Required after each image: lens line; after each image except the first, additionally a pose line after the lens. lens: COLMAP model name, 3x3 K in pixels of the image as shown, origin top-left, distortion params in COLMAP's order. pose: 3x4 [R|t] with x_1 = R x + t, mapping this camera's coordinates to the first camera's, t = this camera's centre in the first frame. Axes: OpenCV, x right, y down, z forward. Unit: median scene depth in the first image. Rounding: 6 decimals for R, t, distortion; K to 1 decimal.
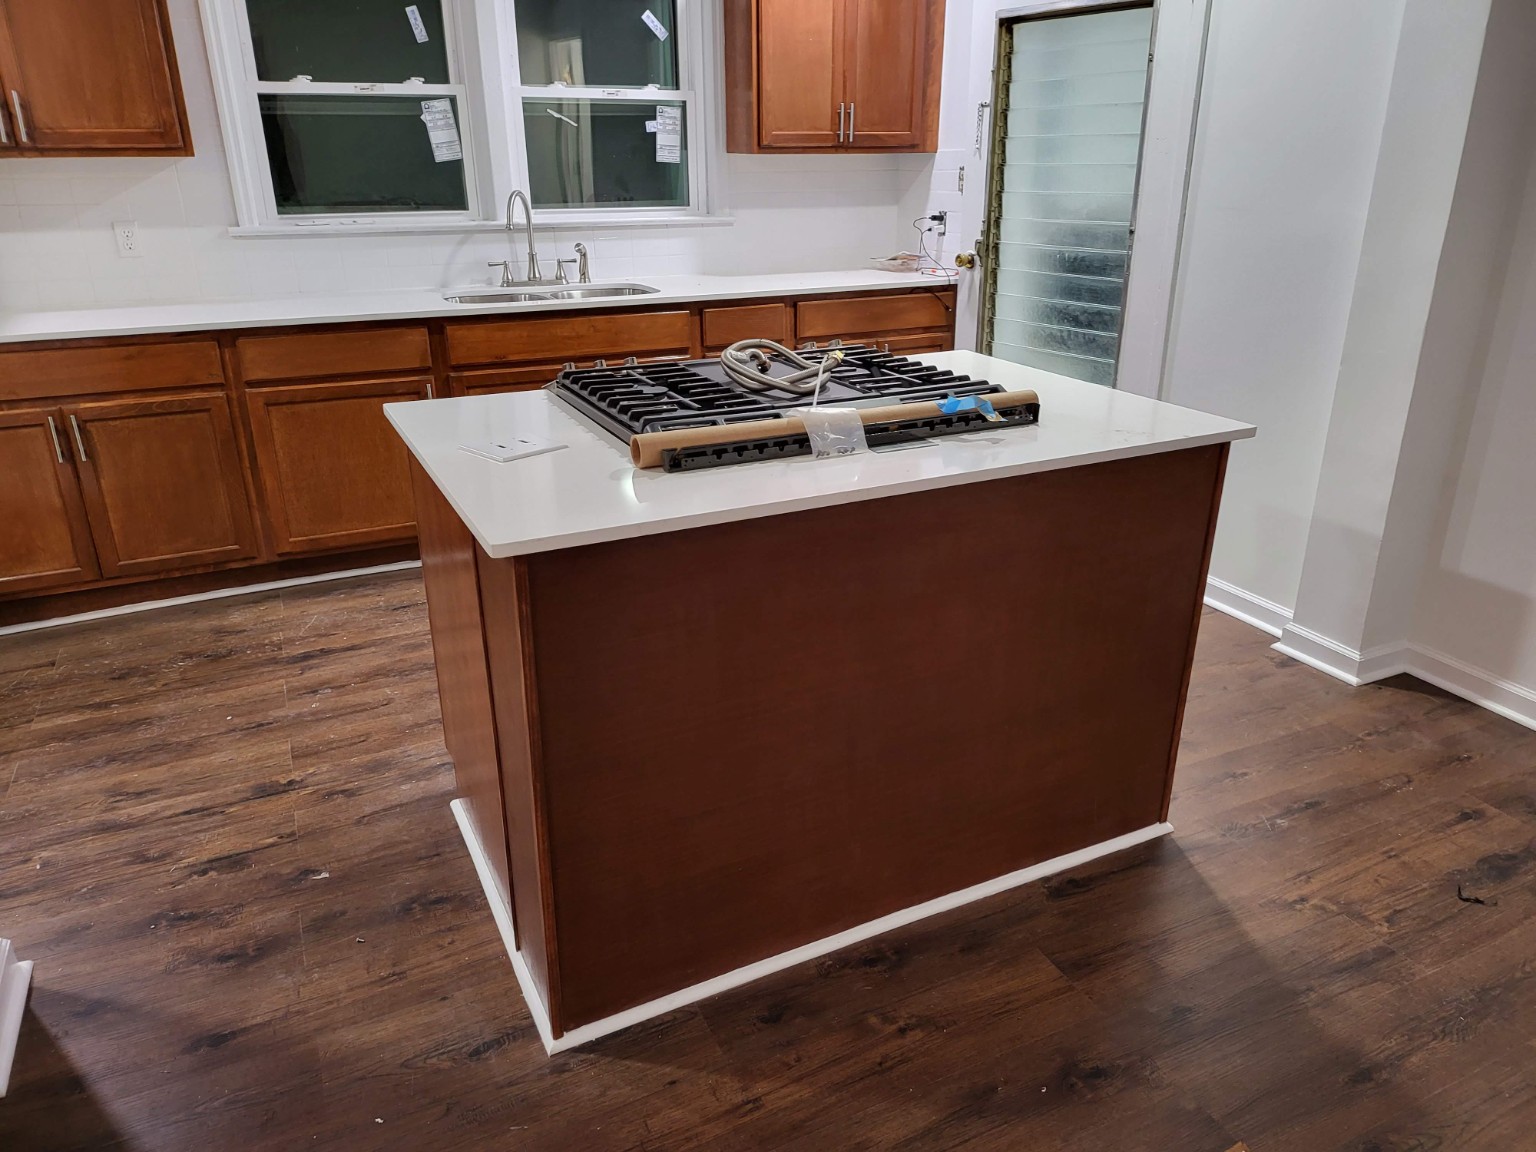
lens RADIAL K [[1094.3, 0, 832.8], [0, 1094.3, 582.8], [0, 0, 1]] dist [0.065824, -0.063602]
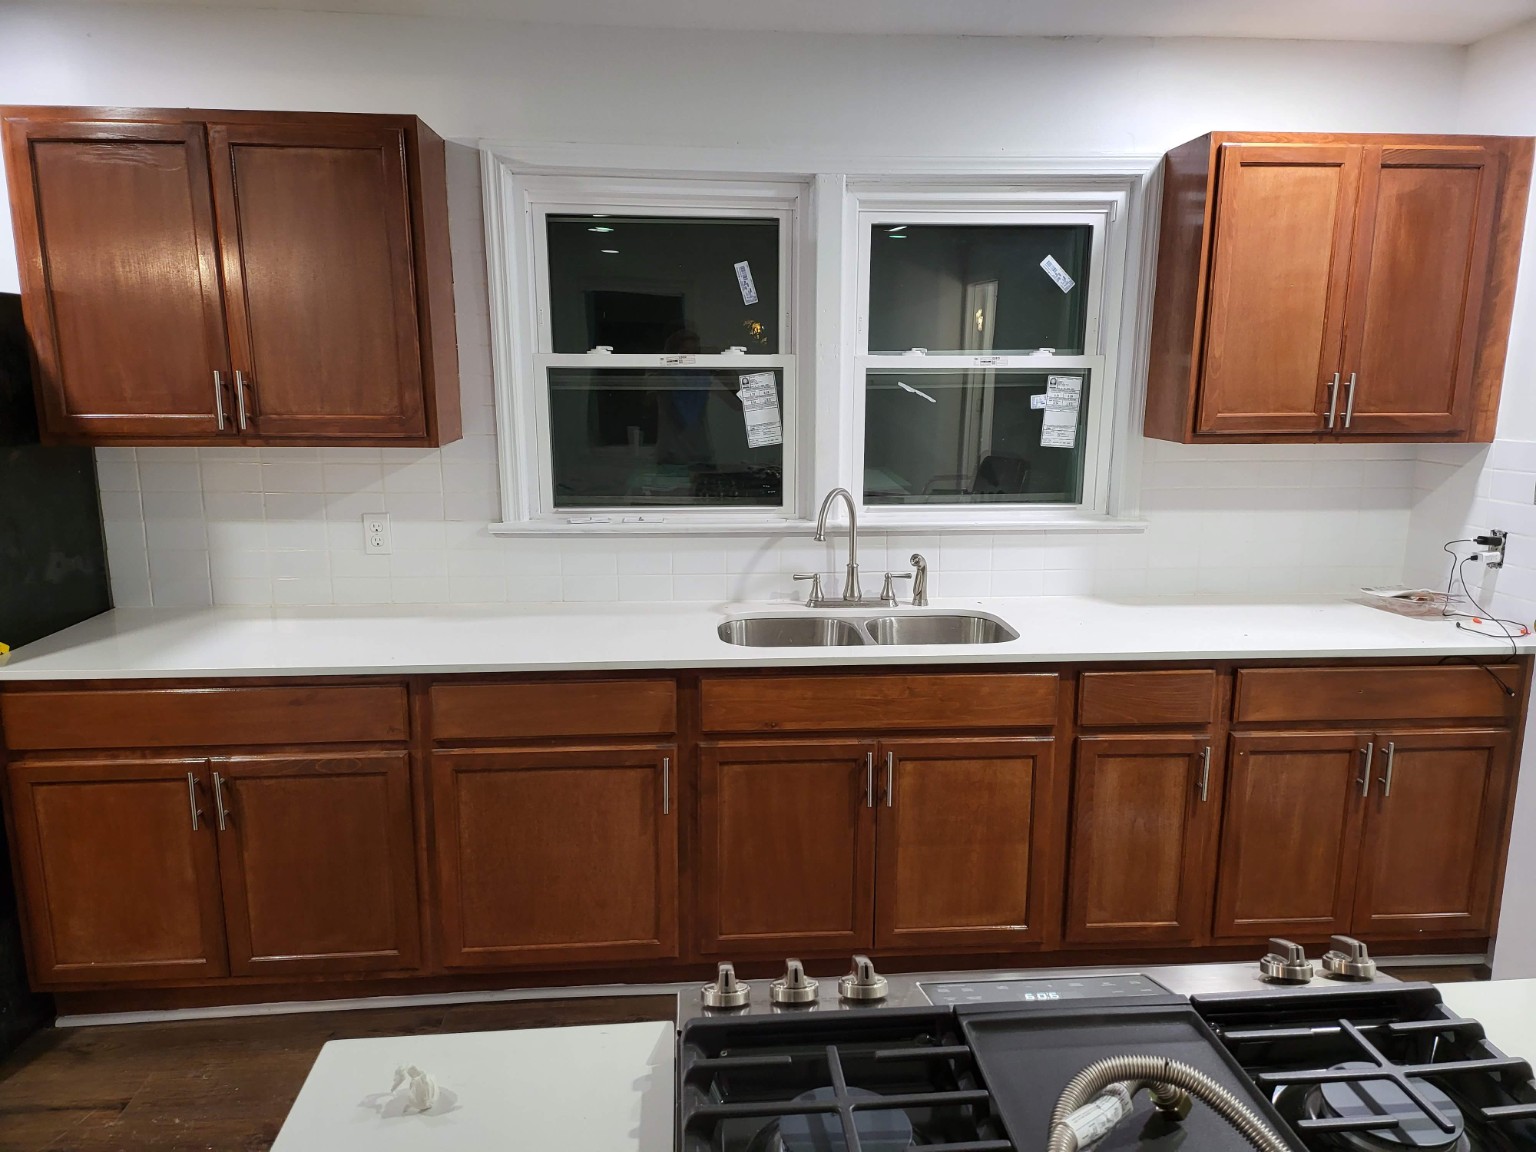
lens RADIAL K [[1094.3, 0, 802.4], [0, 1094.3, 561.0], [0, 0, 1]] dist [0.065824, -0.063602]
pose [[0.925217, 0.071986, -0.372548, -0.032517], [-0.146842, 0.973264, -0.176618, -0.168977], [0.349874, 0.218116, 0.911051, 0.327210]]
